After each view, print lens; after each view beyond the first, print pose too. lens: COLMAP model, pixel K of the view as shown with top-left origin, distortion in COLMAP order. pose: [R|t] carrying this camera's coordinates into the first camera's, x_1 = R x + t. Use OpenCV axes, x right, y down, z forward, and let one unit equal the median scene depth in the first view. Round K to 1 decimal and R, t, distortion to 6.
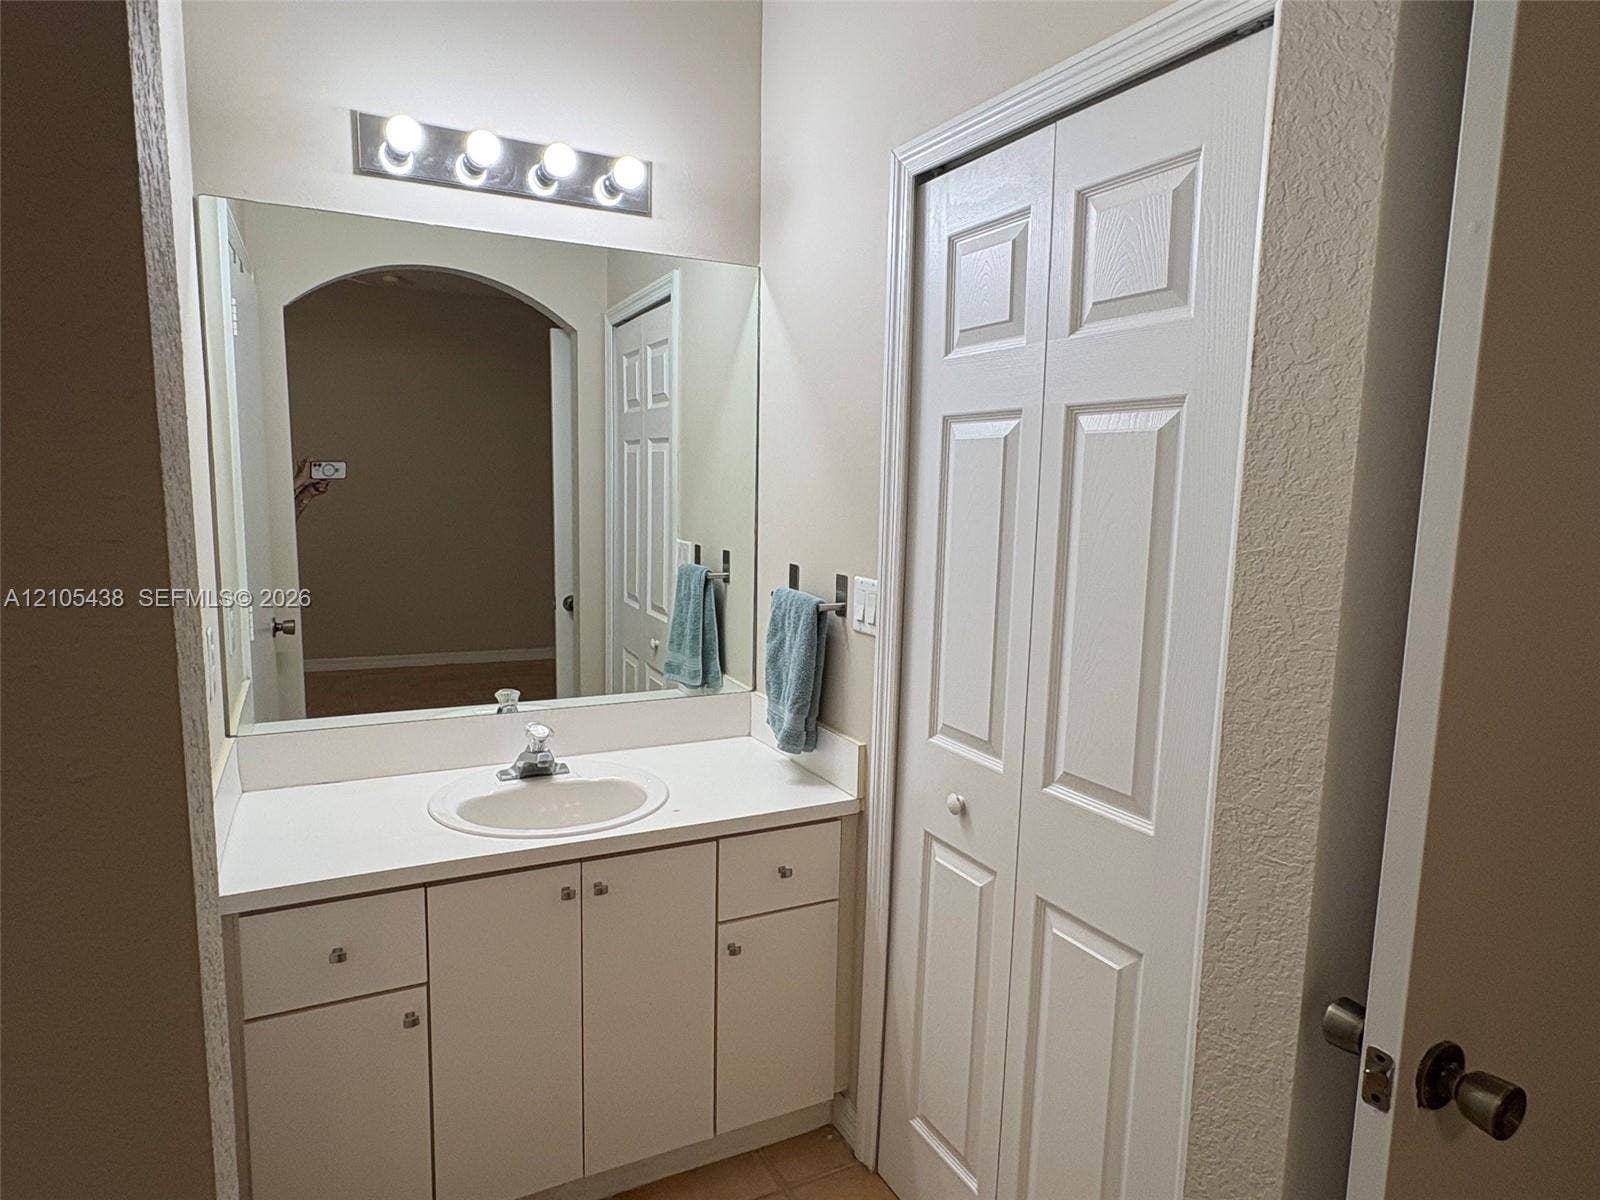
lens RADIAL K [[1009.3, 0, 802.2], [0, 1009.3, 613.5], [0, 0, 1]] dist [-0.001537, -0.000167]
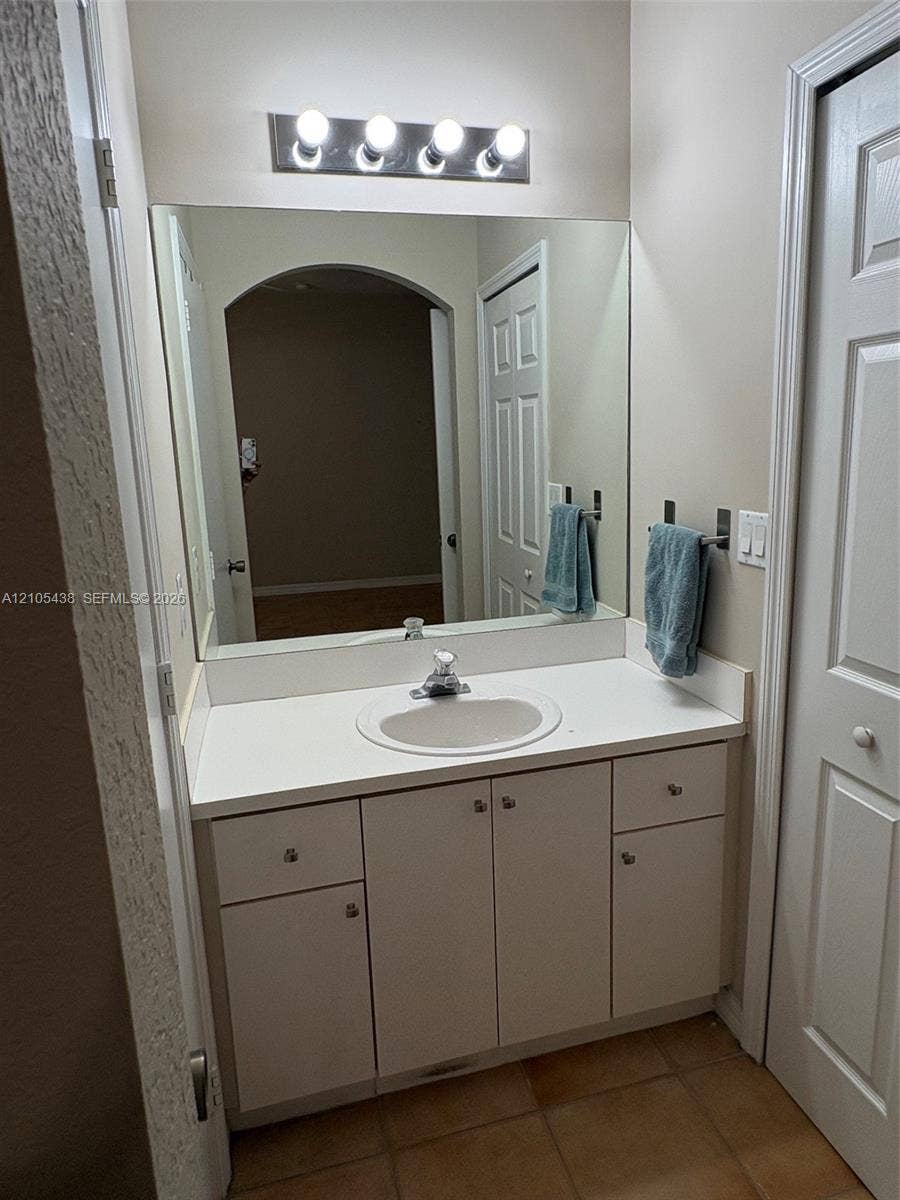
lens RADIAL K [[756.9, 0, 432.5], [0, 756.9, 596.1], [0, 0, 1]] dist [-0.001537, -0.000167]
pose [[0.974638, -0.012951, -0.223412, -0.080459], [0.029390, 0.997085, 0.070417, -0.012529], [0.221849, -0.075197, 0.972177, 0.165867]]
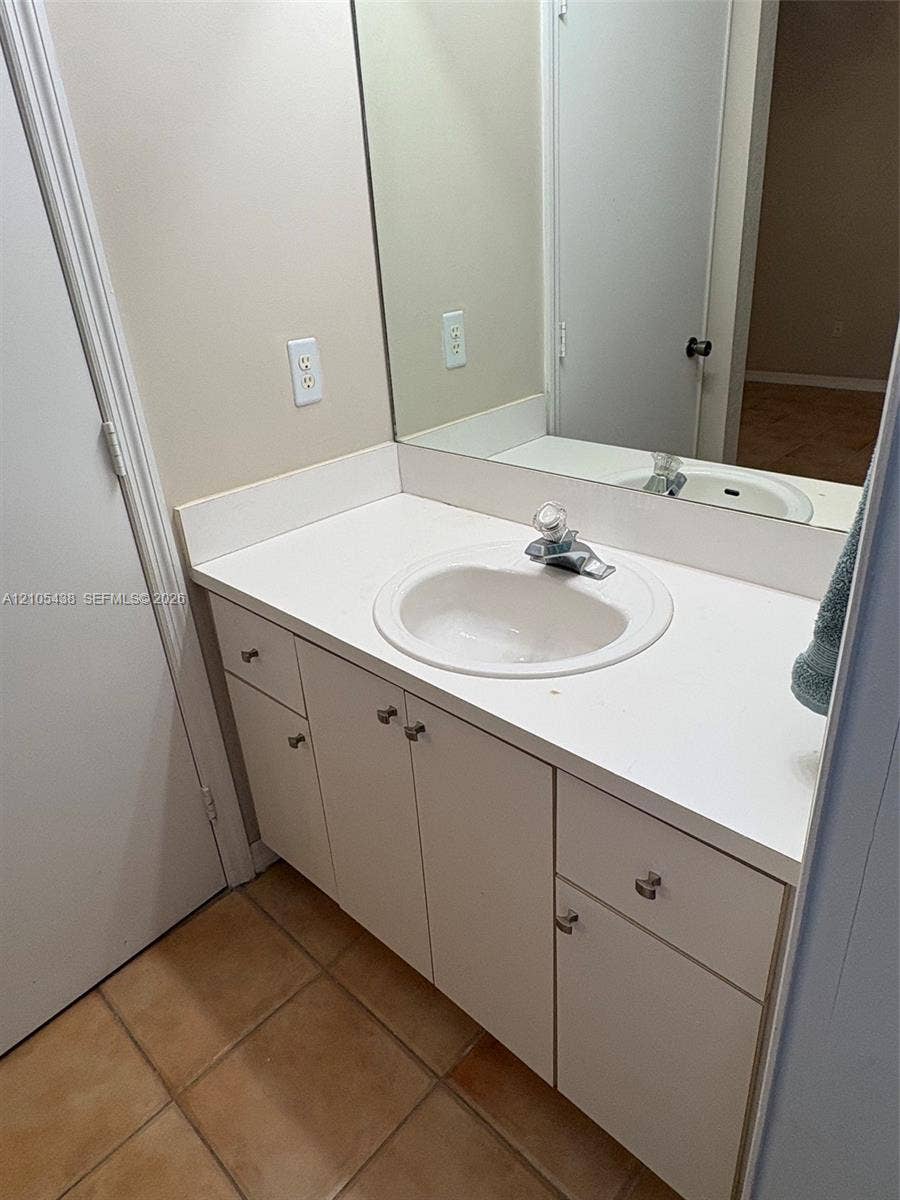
lens RADIAL K [[756.9, 0, 432.5], [0, 756.9, 596.1], [0, 0, 1]] dist [-0.001537, -0.000167]
pose [[0.298155, 0.379175, -0.875974, 0.235394], [-0.046173, 0.922368, 0.383542, -0.041633], [0.953400, -0.073909, 0.292516, 0.730909]]
